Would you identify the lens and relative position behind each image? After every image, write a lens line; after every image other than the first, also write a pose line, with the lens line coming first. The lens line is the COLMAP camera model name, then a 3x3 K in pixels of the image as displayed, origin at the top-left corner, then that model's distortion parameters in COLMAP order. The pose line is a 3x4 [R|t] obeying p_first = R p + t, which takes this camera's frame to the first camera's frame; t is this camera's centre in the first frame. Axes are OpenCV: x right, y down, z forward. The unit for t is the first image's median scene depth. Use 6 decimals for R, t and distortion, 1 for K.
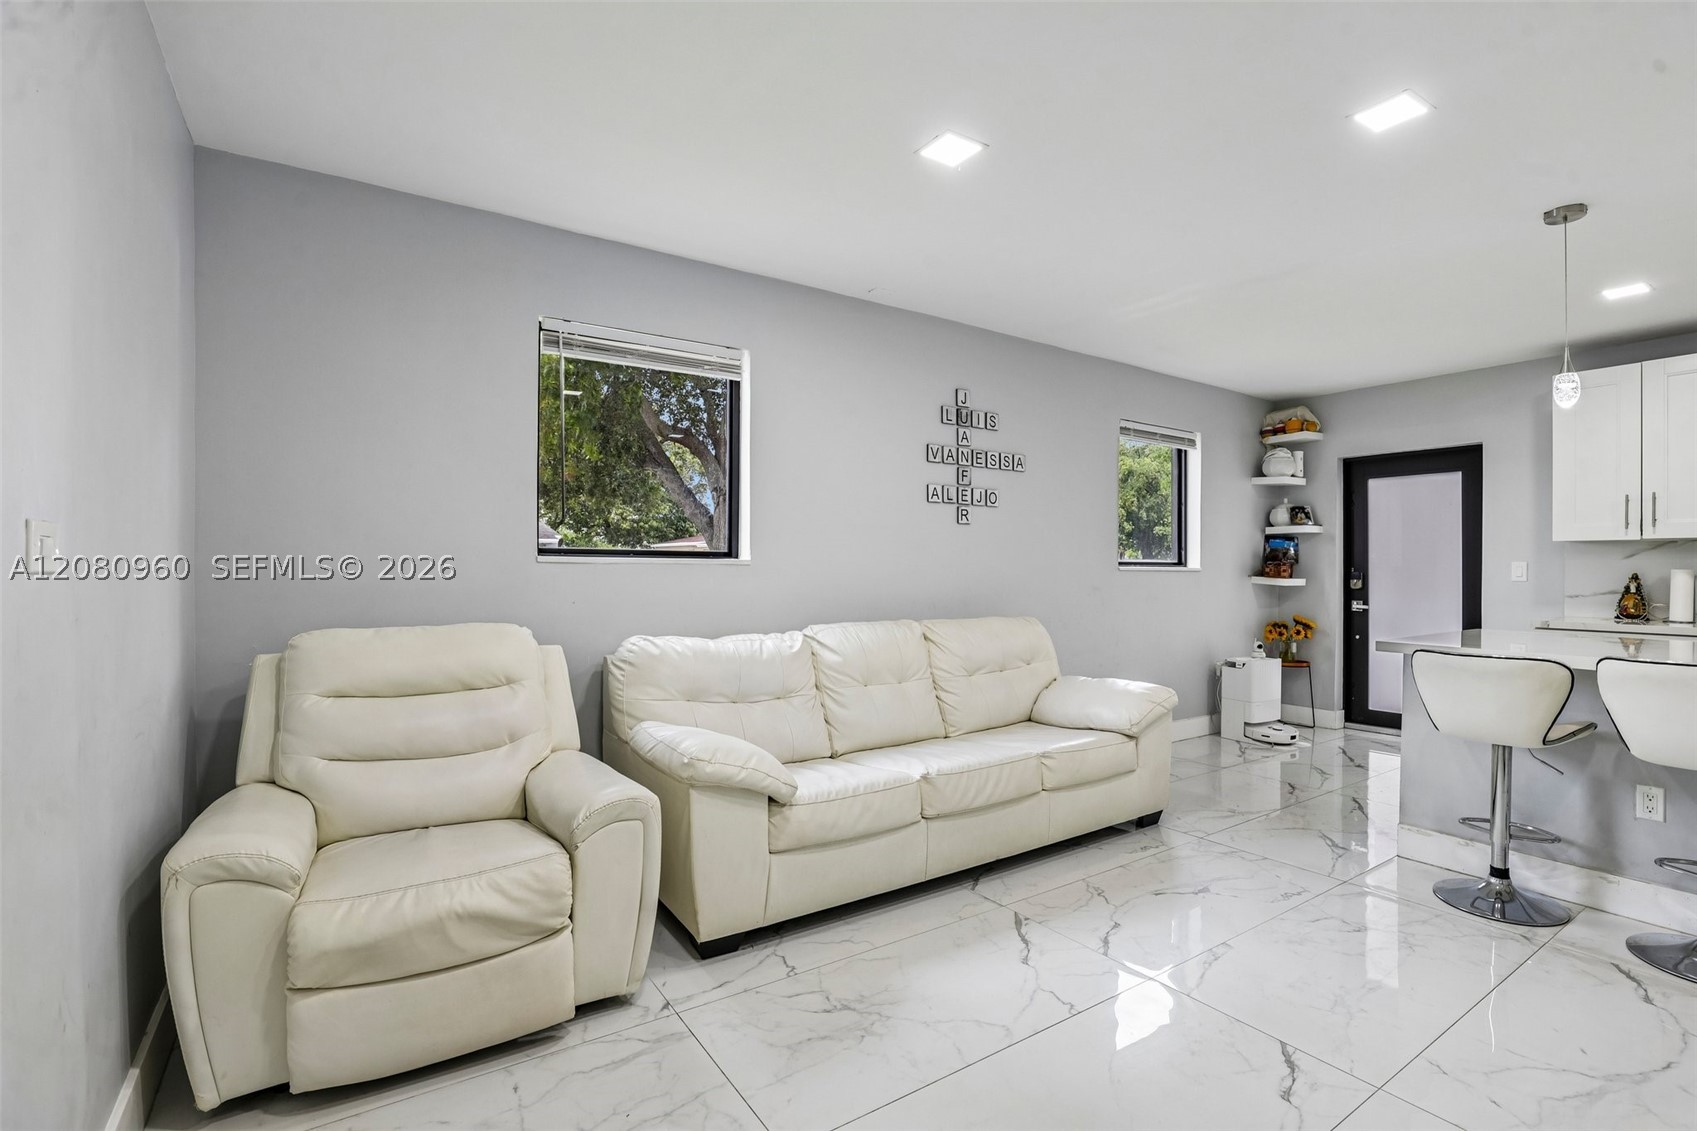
lens RADIAL K [[771.1, 0, 849.8], [0, 771.1, 575.0], [0, 0, 1]] dist [-0.030557, 0.006871]
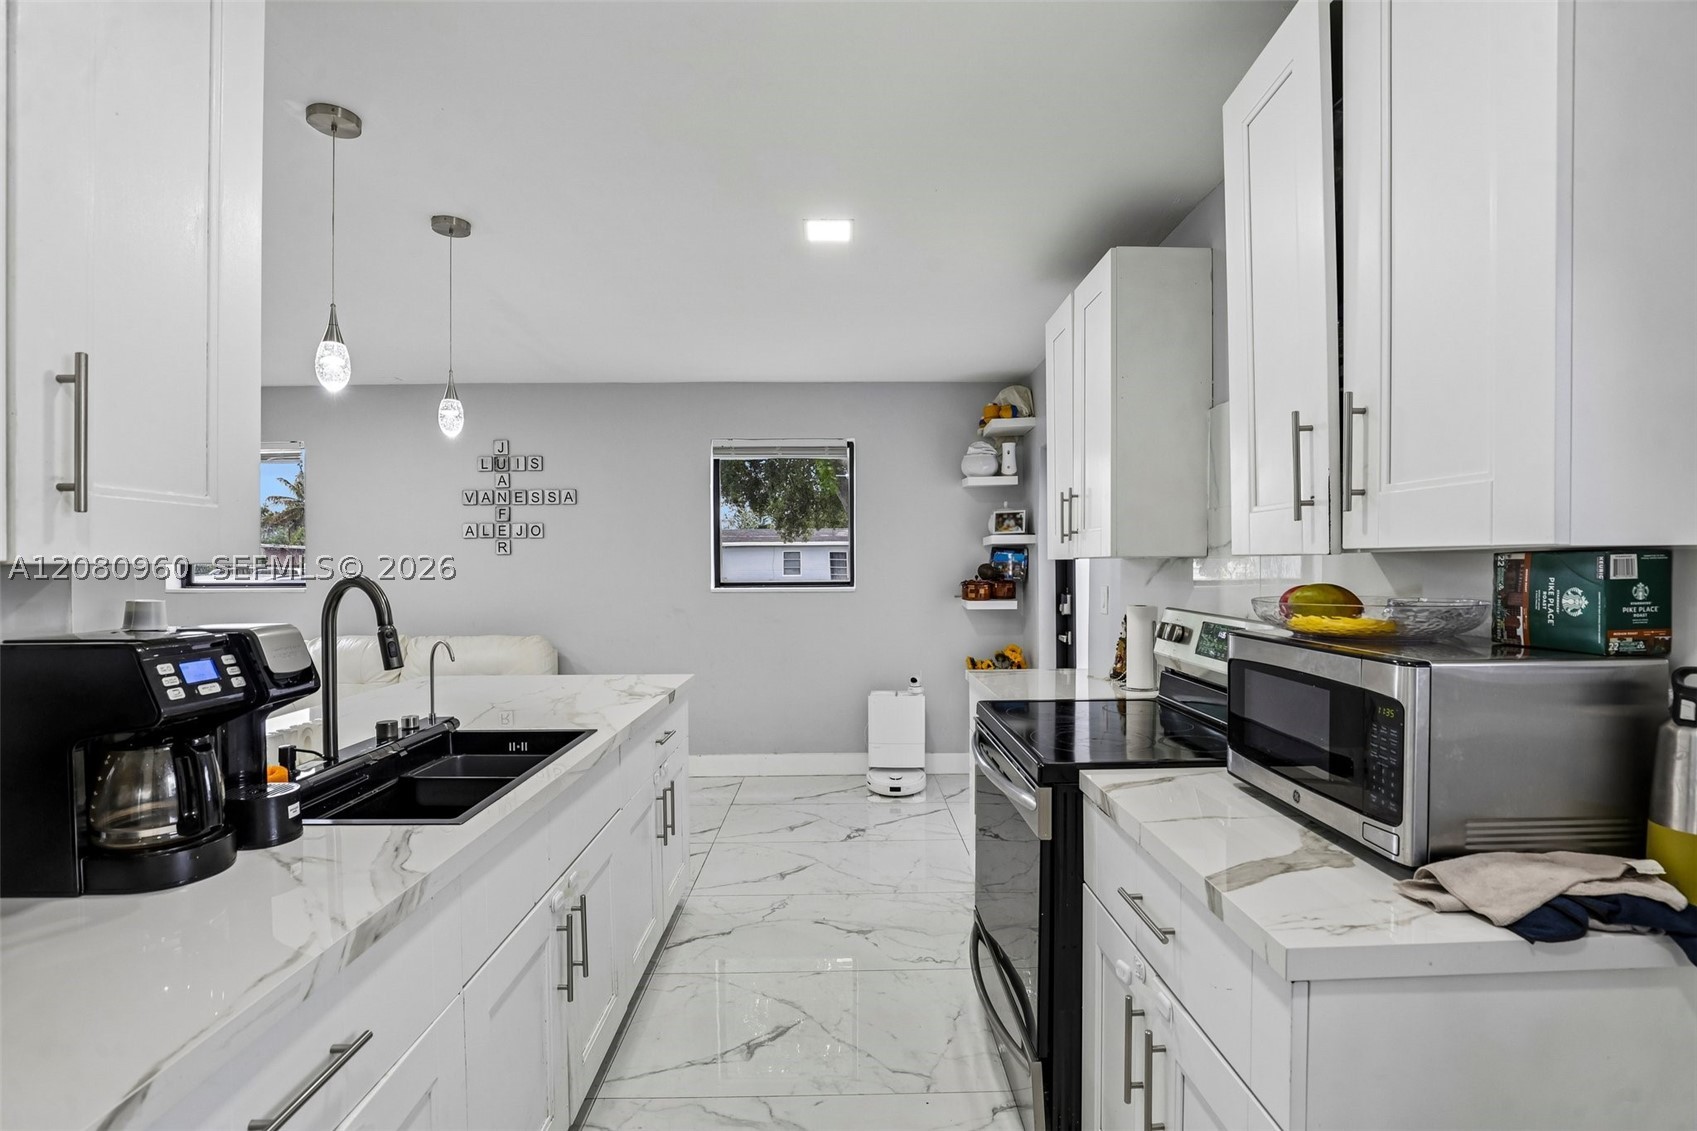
lens RADIAL K [[771.1, 0, 849.8], [0, 771.1, 575.0], [0, 0, 1]] dist [-0.030557, 0.006871]
pose [[0.836272, -0.004628, -0.548295, 1.209132], [0.006428, 0.999978, 0.001364, -0.033353], [0.548277, -0.004665, 0.836284, 0.309781]]
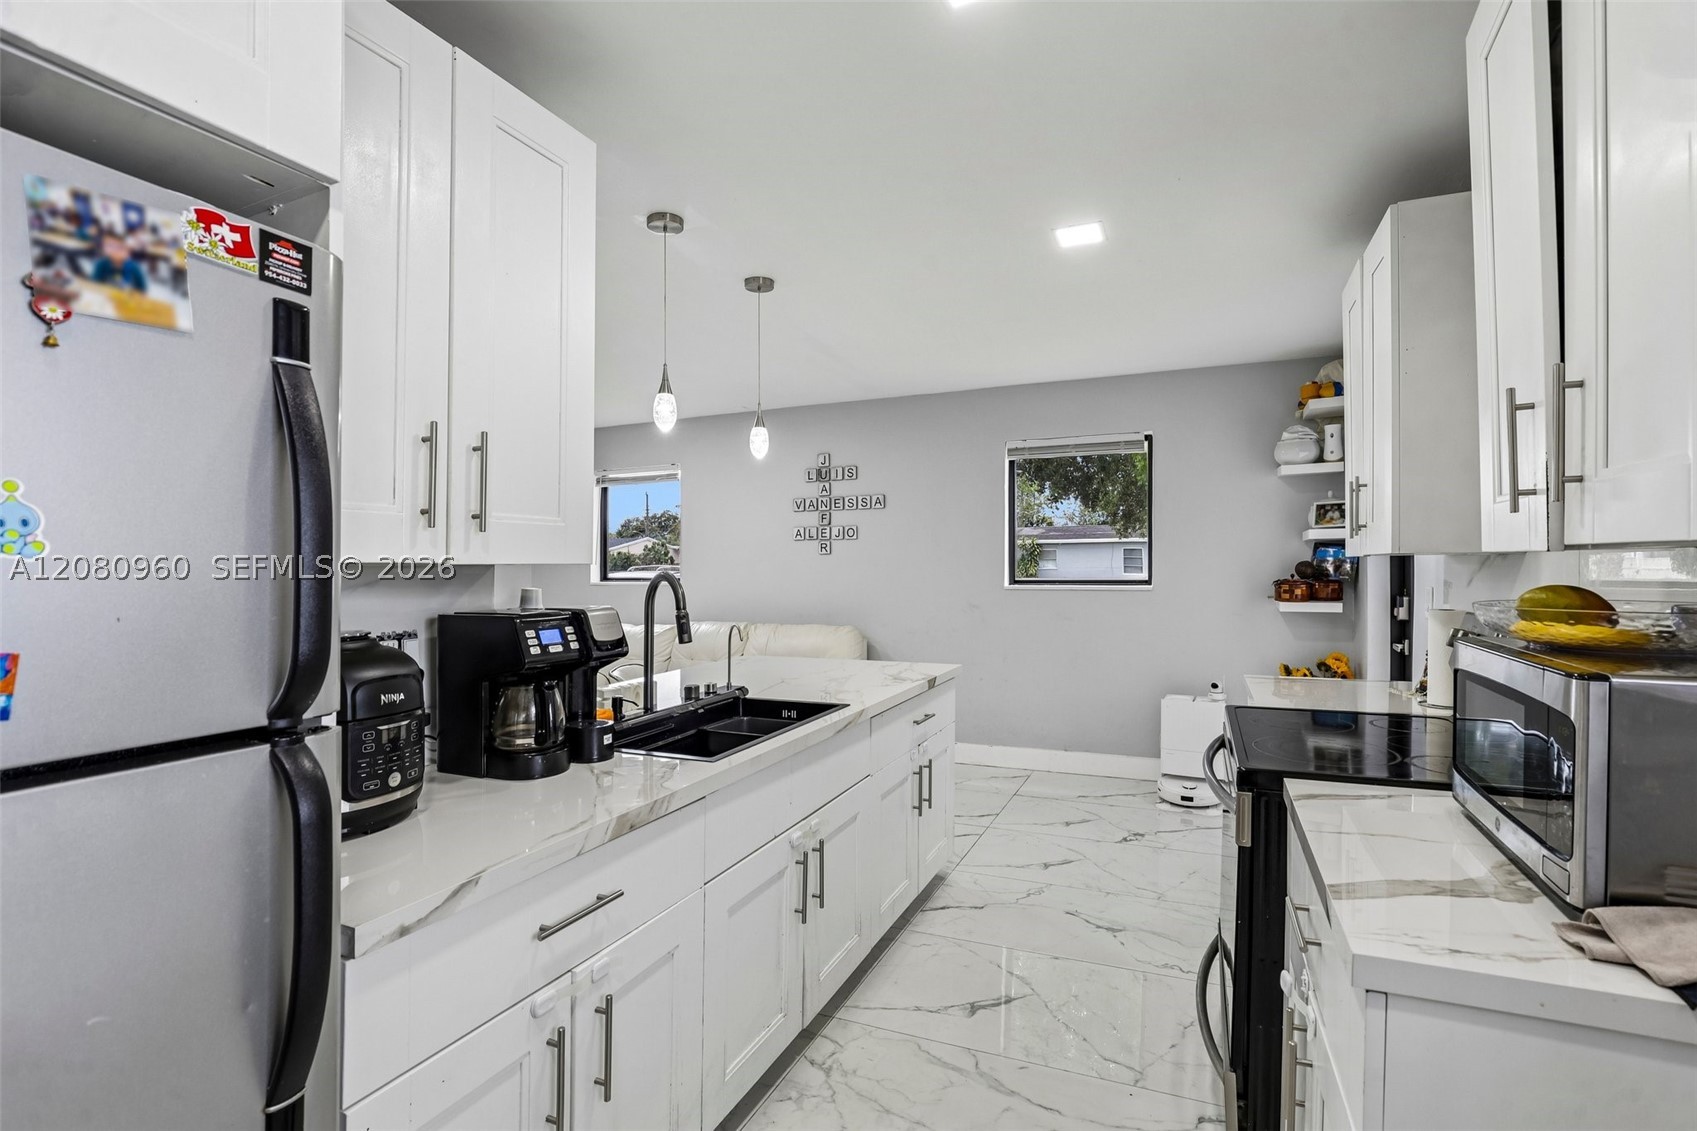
lens RADIAL K [[779.3, 0, 862.4], [0, 779.3, 568.0], [0, 0, 1]] dist [-0.035902, 0.009050]
pose [[0.536003, -0.007349, -0.844184, 1.300438], [0.003474, 0.999973, -0.006500, -0.033099], [0.844209, 0.000551, 0.536014, 0.327568]]
